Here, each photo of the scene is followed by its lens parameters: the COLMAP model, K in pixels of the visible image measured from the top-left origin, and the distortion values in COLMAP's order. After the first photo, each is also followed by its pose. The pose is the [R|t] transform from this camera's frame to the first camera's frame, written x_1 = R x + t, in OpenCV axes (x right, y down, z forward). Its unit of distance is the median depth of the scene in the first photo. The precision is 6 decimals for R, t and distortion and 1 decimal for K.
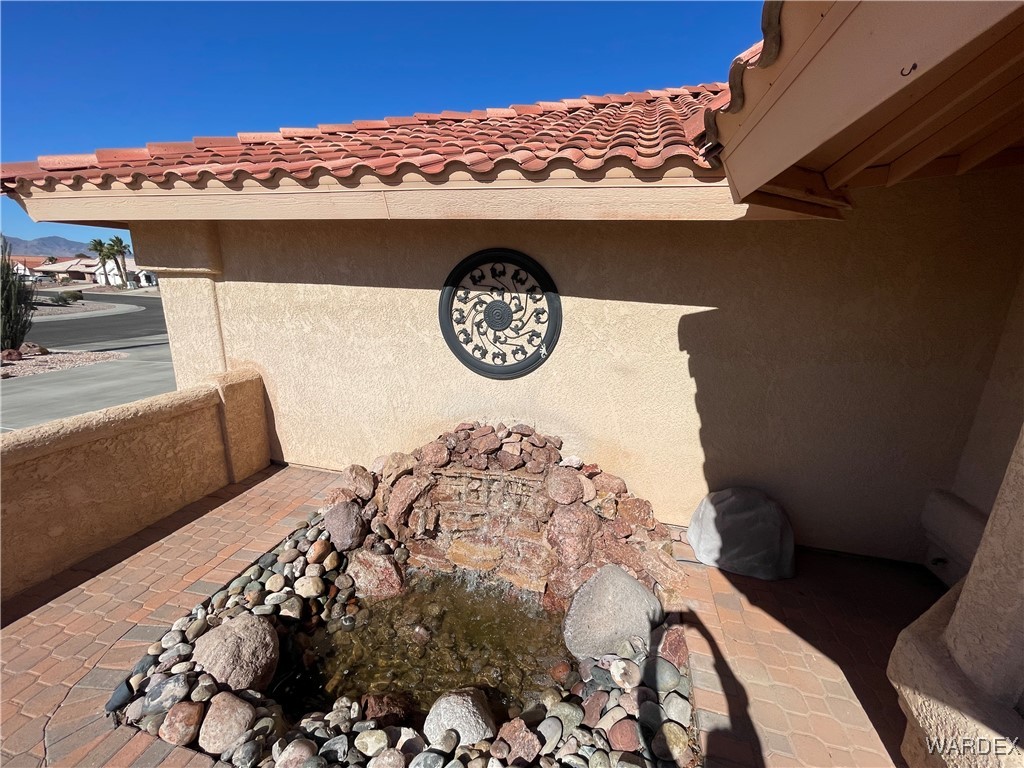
lens RADIAL K [[413.2, 0, 509.0], [0, 413.2, 384.8], [0, 0, 1]] dist [-0.002269, 0.000342]
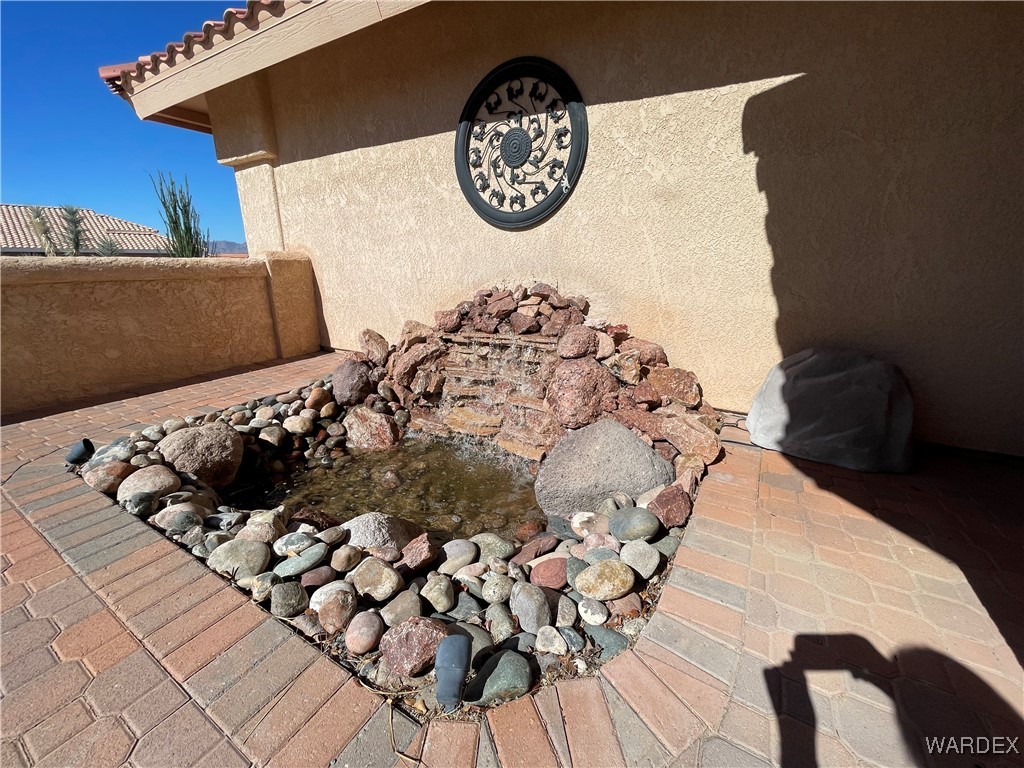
lens RADIAL K [[413.2, 0, 509.0], [0, 413.2, 384.8], [0, 0, 1]] dist [-0.002269, 0.000342]
pose [[0.960049, 0.052510, -0.274862, 0.220967], [-0.043742, 0.998322, 0.037938, 0.288090], [0.276393, -0.024400, 0.960735, 0.172156]]
